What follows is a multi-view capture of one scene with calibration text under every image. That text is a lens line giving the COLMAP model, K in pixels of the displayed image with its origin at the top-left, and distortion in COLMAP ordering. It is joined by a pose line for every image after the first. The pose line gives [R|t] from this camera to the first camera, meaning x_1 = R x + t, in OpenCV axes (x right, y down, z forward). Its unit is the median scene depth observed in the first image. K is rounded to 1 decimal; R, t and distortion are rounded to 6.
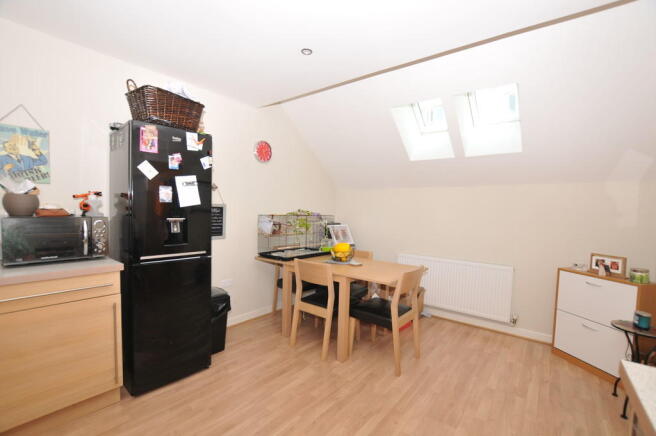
lens RADIAL K [[297.3, 0, 326.9], [0, 297.3, 222.9], [0, 0, 1]] dist [-0.002640, -0.000343]
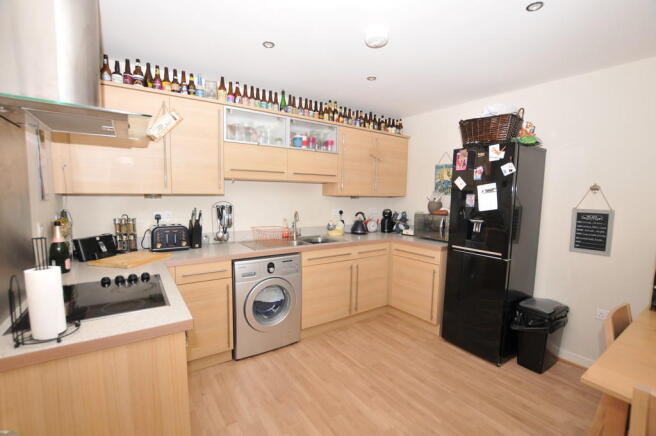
lens RADIAL K [[297.3, 0, 326.9], [0, 297.3, 222.9], [0, 0, 1]] dist [-0.002640, -0.000343]
pose [[-0.295399, 0.061703, -0.953379, 0.830605], [-0.067972, 0.994026, 0.085394, -0.066618], [0.952953, 0.090028, -0.289440, 0.770228]]
